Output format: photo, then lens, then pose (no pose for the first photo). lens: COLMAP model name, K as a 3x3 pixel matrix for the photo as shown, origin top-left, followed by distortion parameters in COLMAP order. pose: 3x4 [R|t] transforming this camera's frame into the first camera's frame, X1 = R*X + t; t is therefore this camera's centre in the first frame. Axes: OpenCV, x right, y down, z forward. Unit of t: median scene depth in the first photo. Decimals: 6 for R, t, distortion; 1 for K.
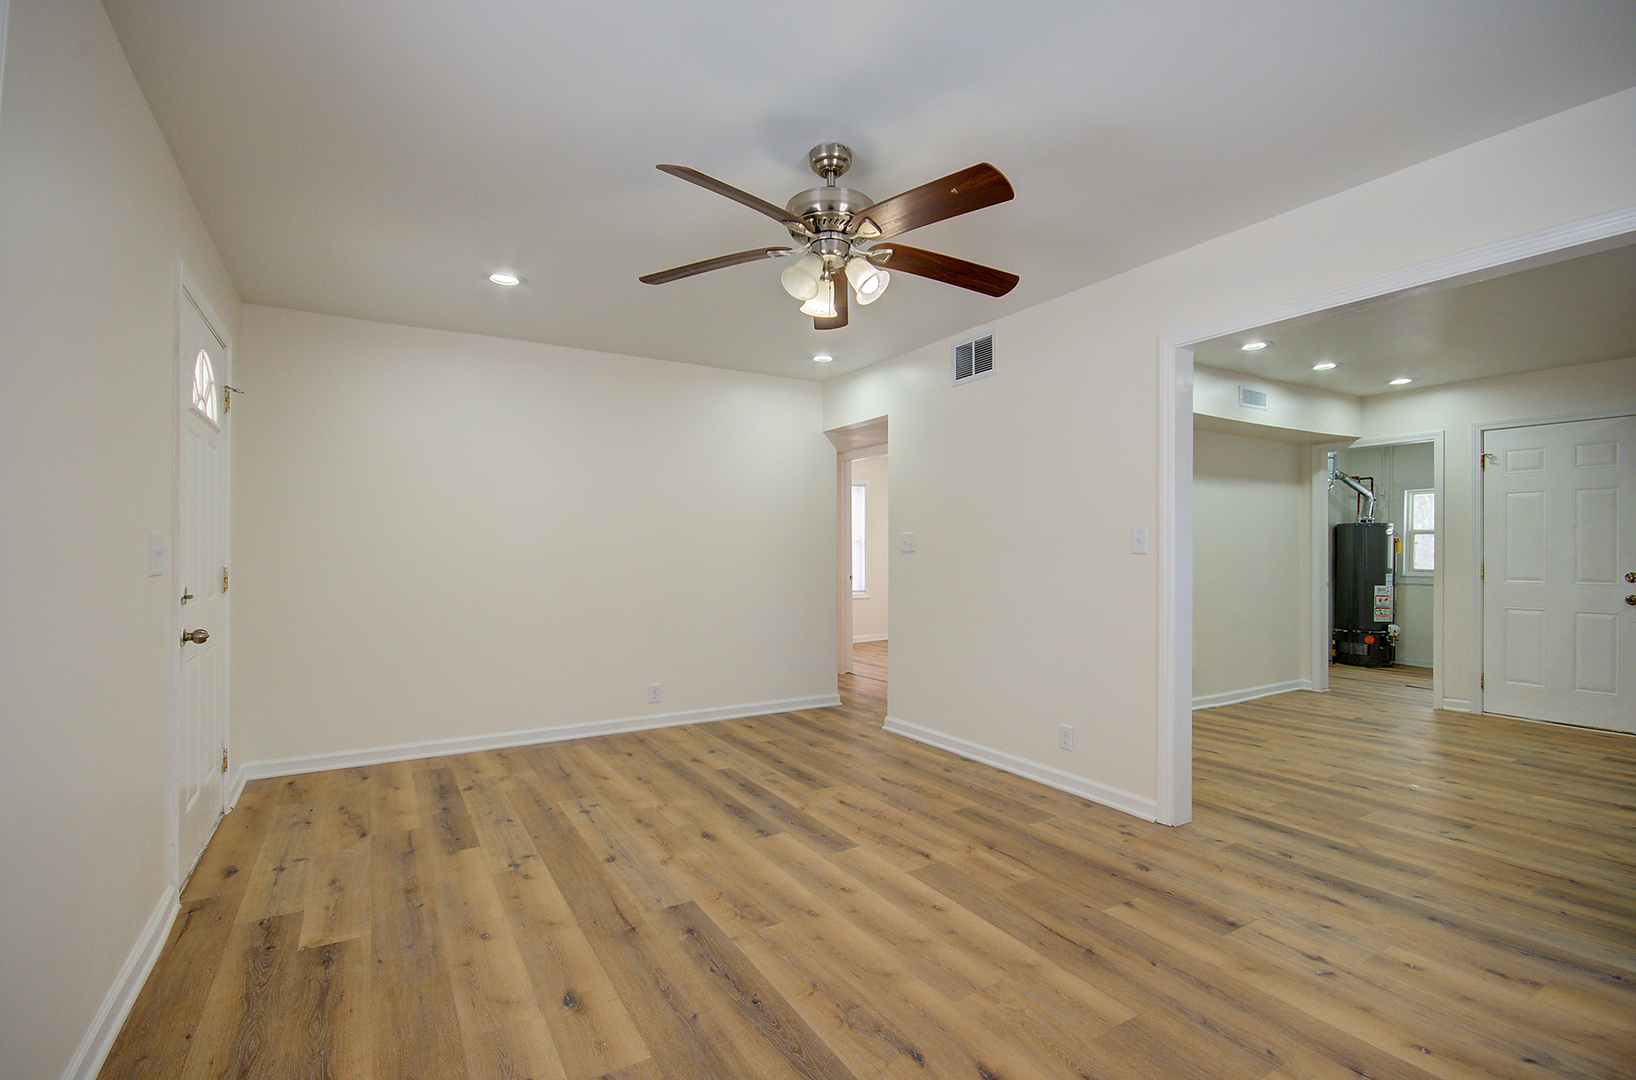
lens RADIAL K [[739.4, 0, 832.6], [0, 739.4, 557.8], [0, 0, 1]] dist [0.002573, -0.000762]
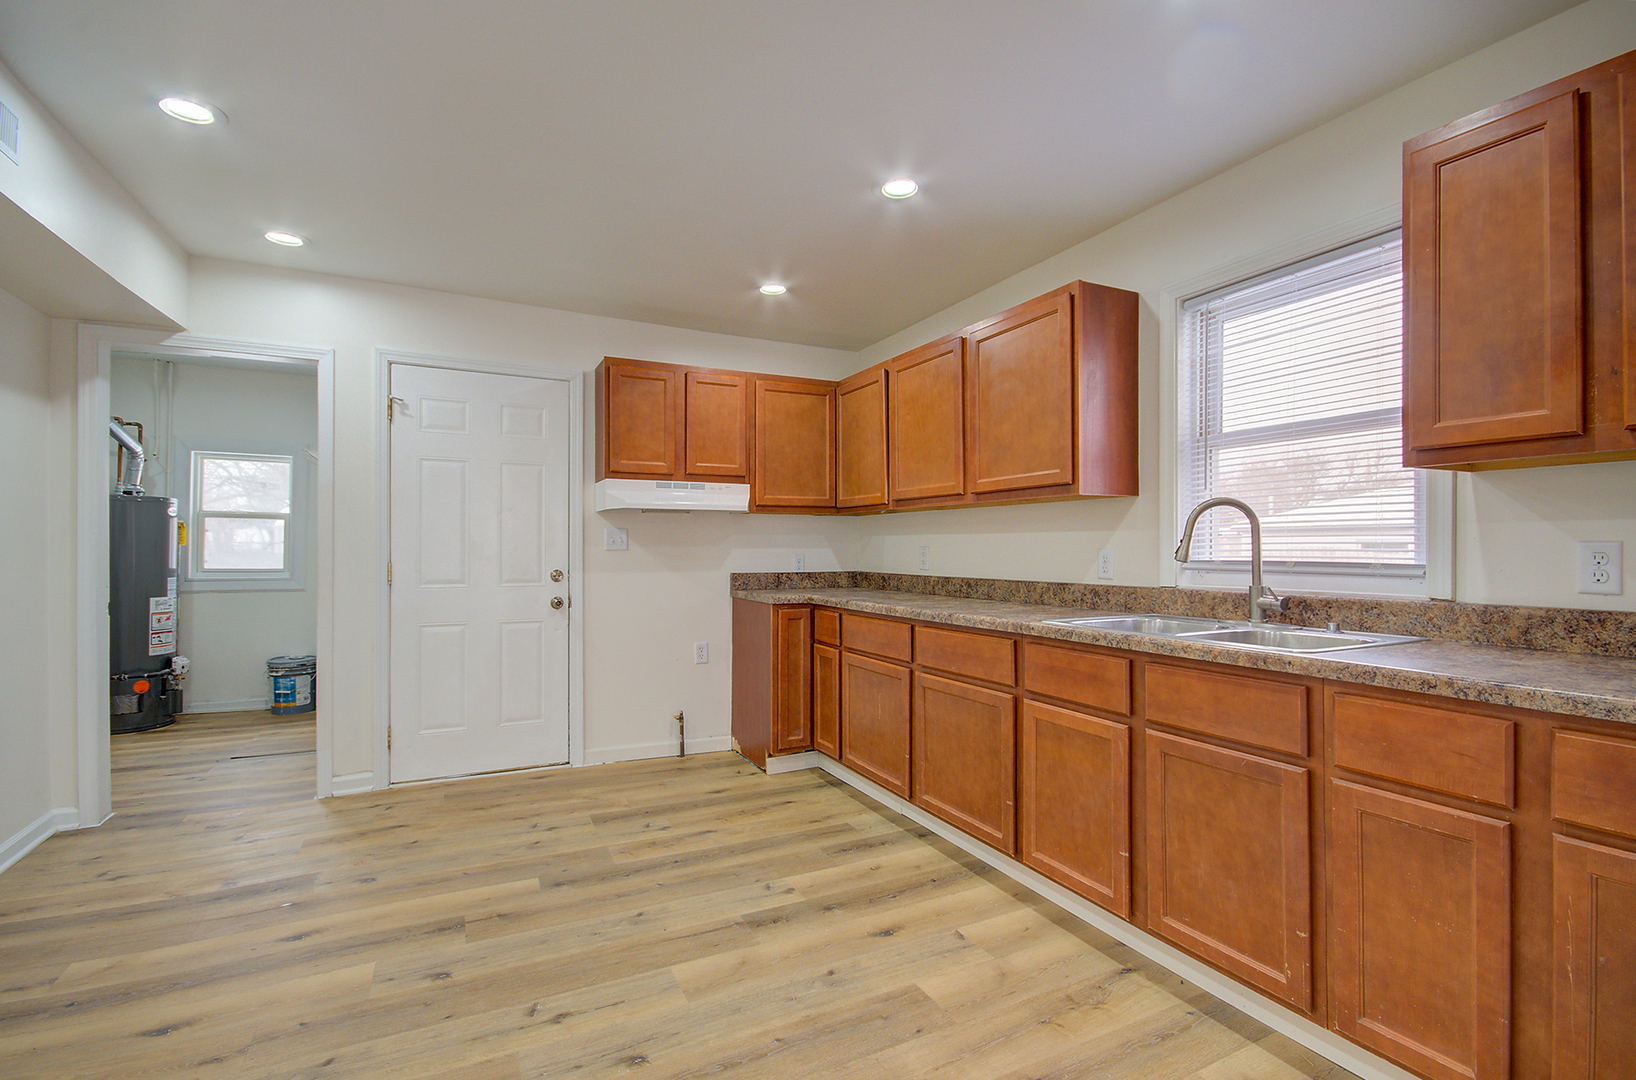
lens RADIAL K [[720.3, 0, 813.0], [0, 720.3, 549.1], [0, 0, 1]] dist [-0.001105, -0.004147]
pose [[0.095103, 0.000361, 0.995467, 0.454138], [0.001253, 0.999999, -0.000482, -0.004516], [-0.995467, 0.001293, 0.095103, 0.942601]]
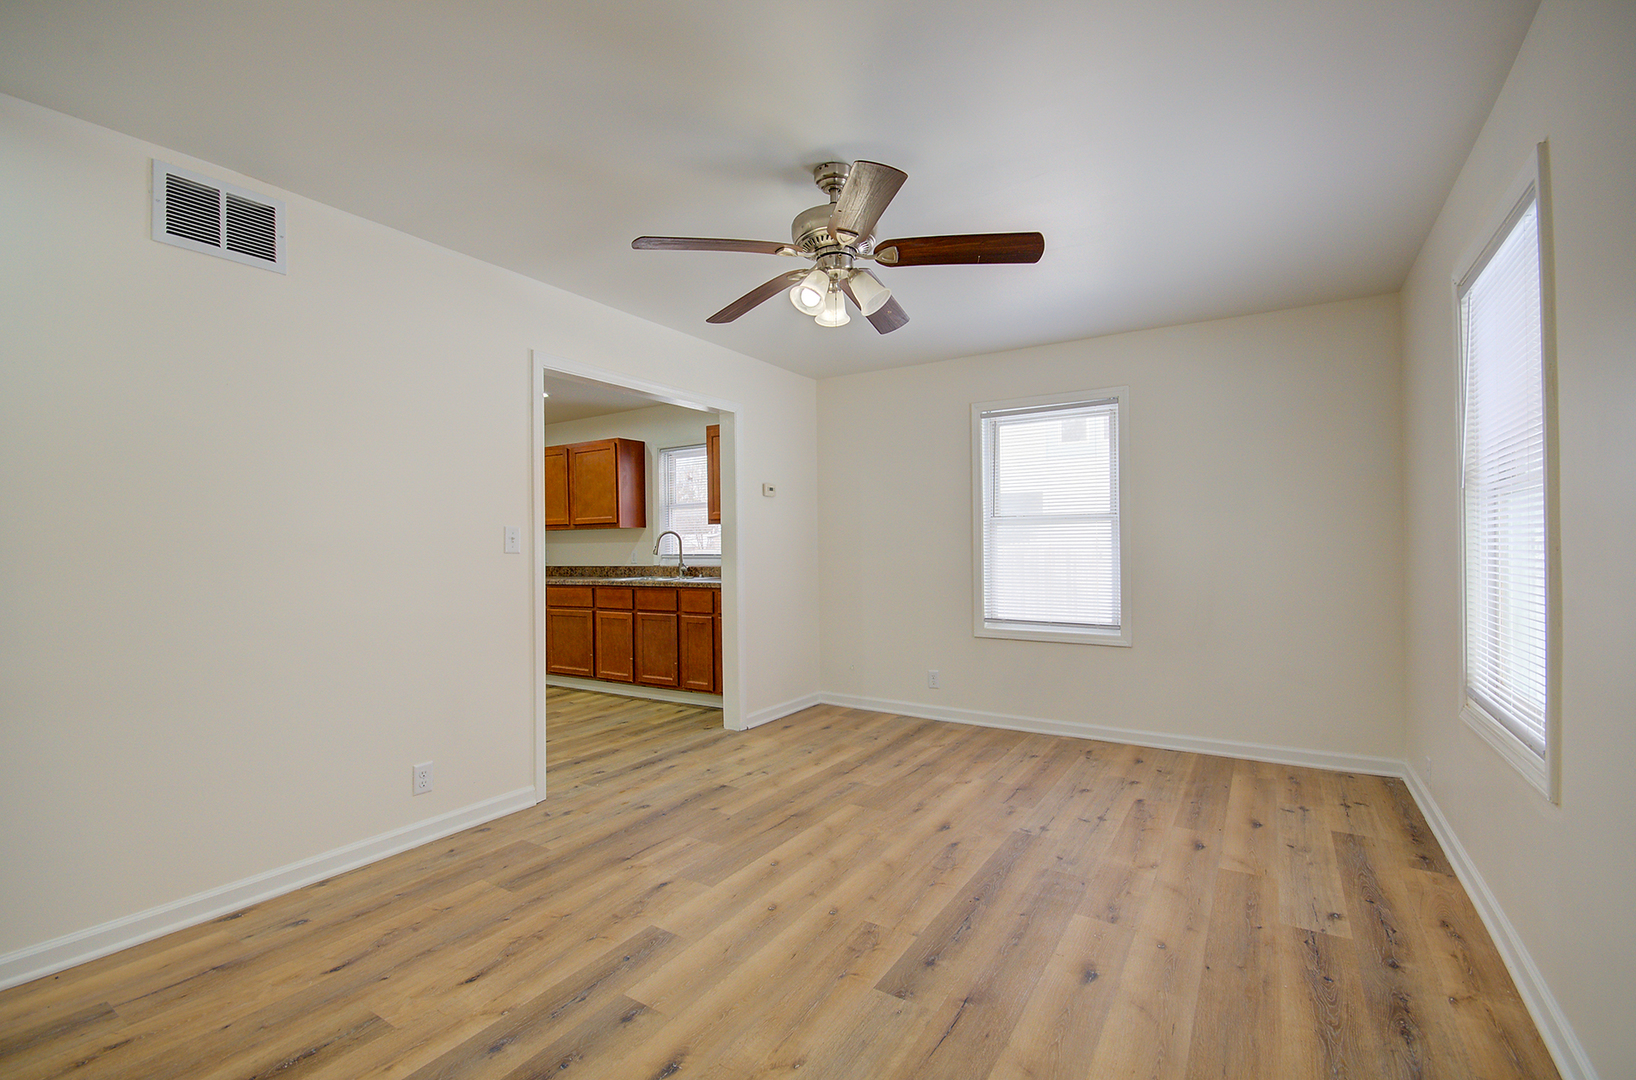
lens RADIAL K [[720.3, 0, 807.8], [0, 720.3, 538.7], [0, 0, 1]] dist [-0.001105, -0.004147]
pose [[-0.431783, 0.015719, 0.901841, -0.681855], [0.015526, 0.999830, -0.009994, -0.008851], [-0.901844, 0.009687, -0.431953, 1.103176]]
